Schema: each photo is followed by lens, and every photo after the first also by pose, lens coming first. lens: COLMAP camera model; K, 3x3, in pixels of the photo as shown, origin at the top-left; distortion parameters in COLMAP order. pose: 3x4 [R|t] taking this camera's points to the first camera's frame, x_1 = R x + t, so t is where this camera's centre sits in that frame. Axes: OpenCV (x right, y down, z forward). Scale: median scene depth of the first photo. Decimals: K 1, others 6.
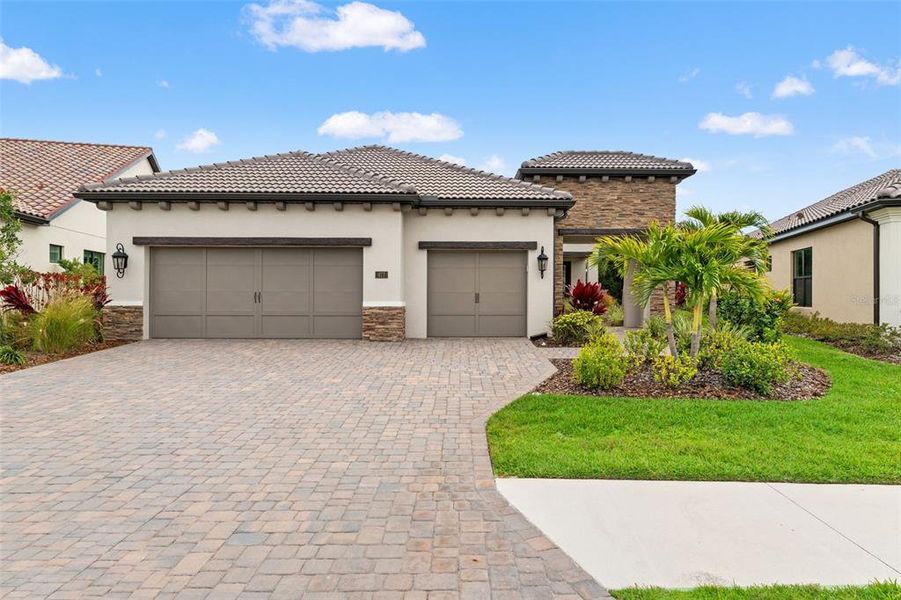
lens RADIAL K [[506.1, 0, 465.7], [0, 506.1, 290.0], [0, 0, 1]] dist [0.004679, -0.001900]
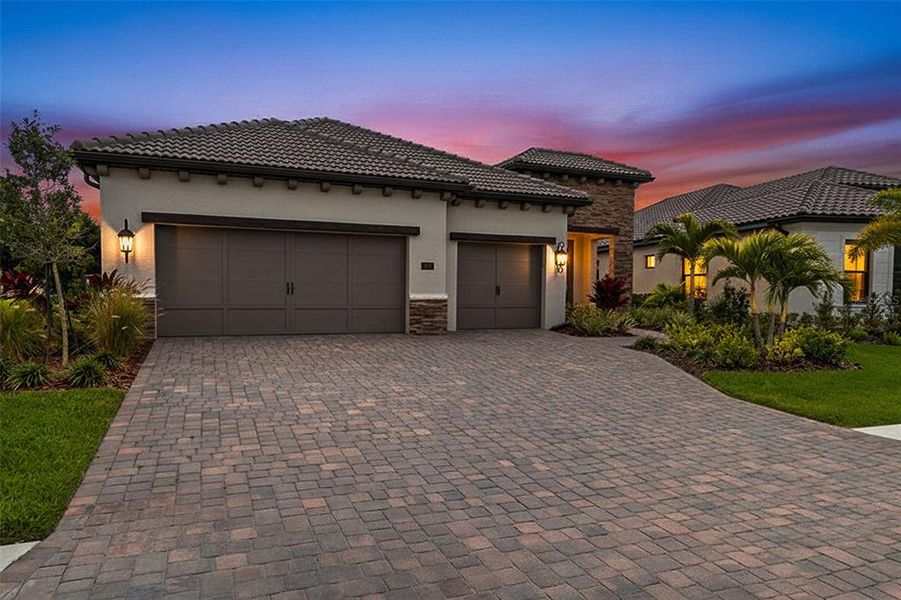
lens RADIAL K [[552.8, 0, 431.5], [0, 552.8, 310.1], [0, 0, 1]] dist [0.000560, -0.000534]
pose [[0.936599, -0.006185, 0.350348, -0.524126], [-0.013623, 0.998445, 0.054048, -0.003369], [-0.350137, -0.055394, 0.935059, 0.007802]]
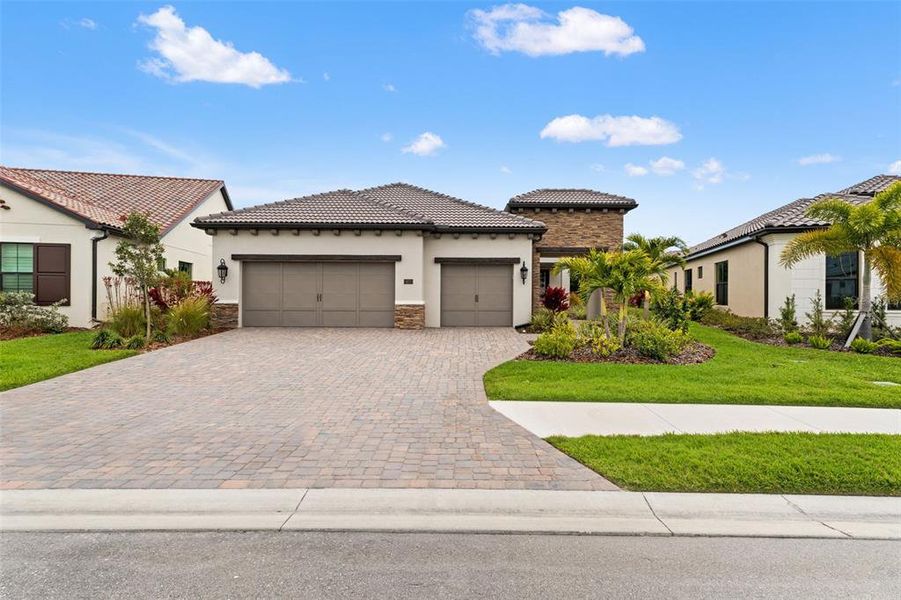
lens RADIAL K [[428.0, 0, 464.8], [0, 428.0, 295.4], [0, 0, 1]] dist [0.000850, 0.001043]
pose [[0.999995, 0.001840, -0.002474, -0.007499], [-0.001815, 0.999949, 0.009966, -0.004083], [0.002492, -0.009961, 0.999947, -0.179140]]
